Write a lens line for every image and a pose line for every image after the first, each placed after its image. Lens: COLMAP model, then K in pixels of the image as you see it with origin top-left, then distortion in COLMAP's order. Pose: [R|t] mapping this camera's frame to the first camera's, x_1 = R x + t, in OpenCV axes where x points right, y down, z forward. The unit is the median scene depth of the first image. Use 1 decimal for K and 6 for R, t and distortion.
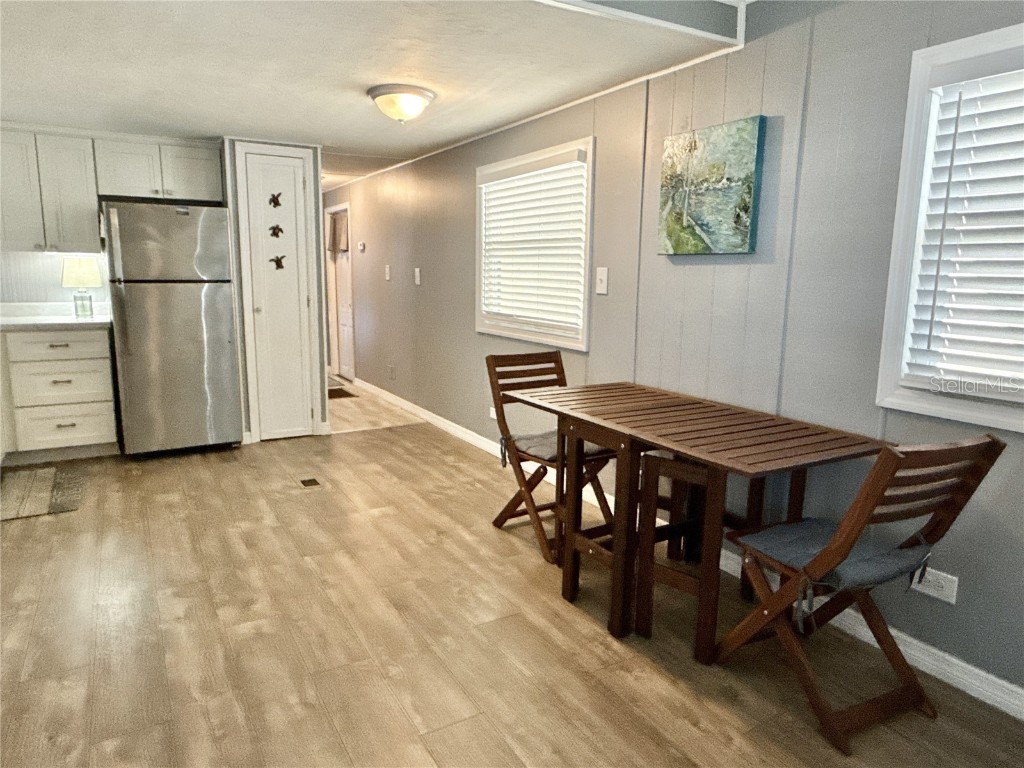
lens RADIAL K [[662.5, 0, 512.0], [0, 662.5, 384.0], [0, 0, 1]] dist [-0.015918, 0.003850]
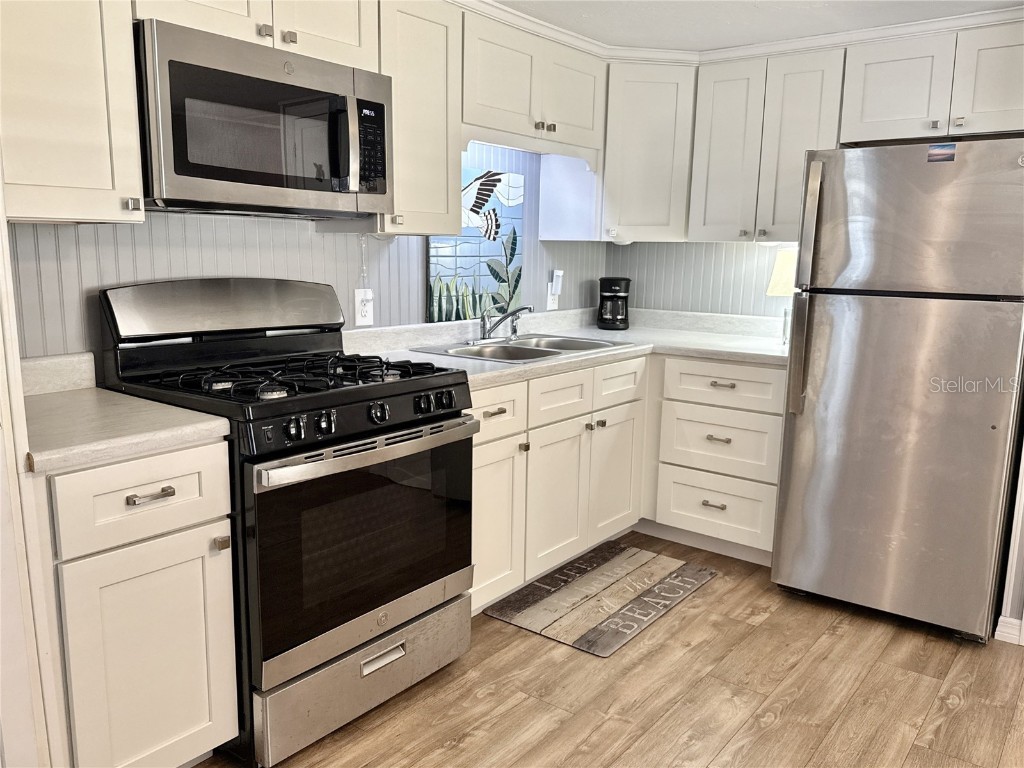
lens RADIAL K [[807.9, 0, 511.4], [0, 807.9, 392.2], [0, 0, 1]] dist [0.039556, 0.000166]
pose [[0.372196, 0.155289, -0.915071, -0.029353], [-0.172190, 0.980342, 0.096329, -0.090856], [0.912042, 0.121713, 0.391619, 0.487956]]
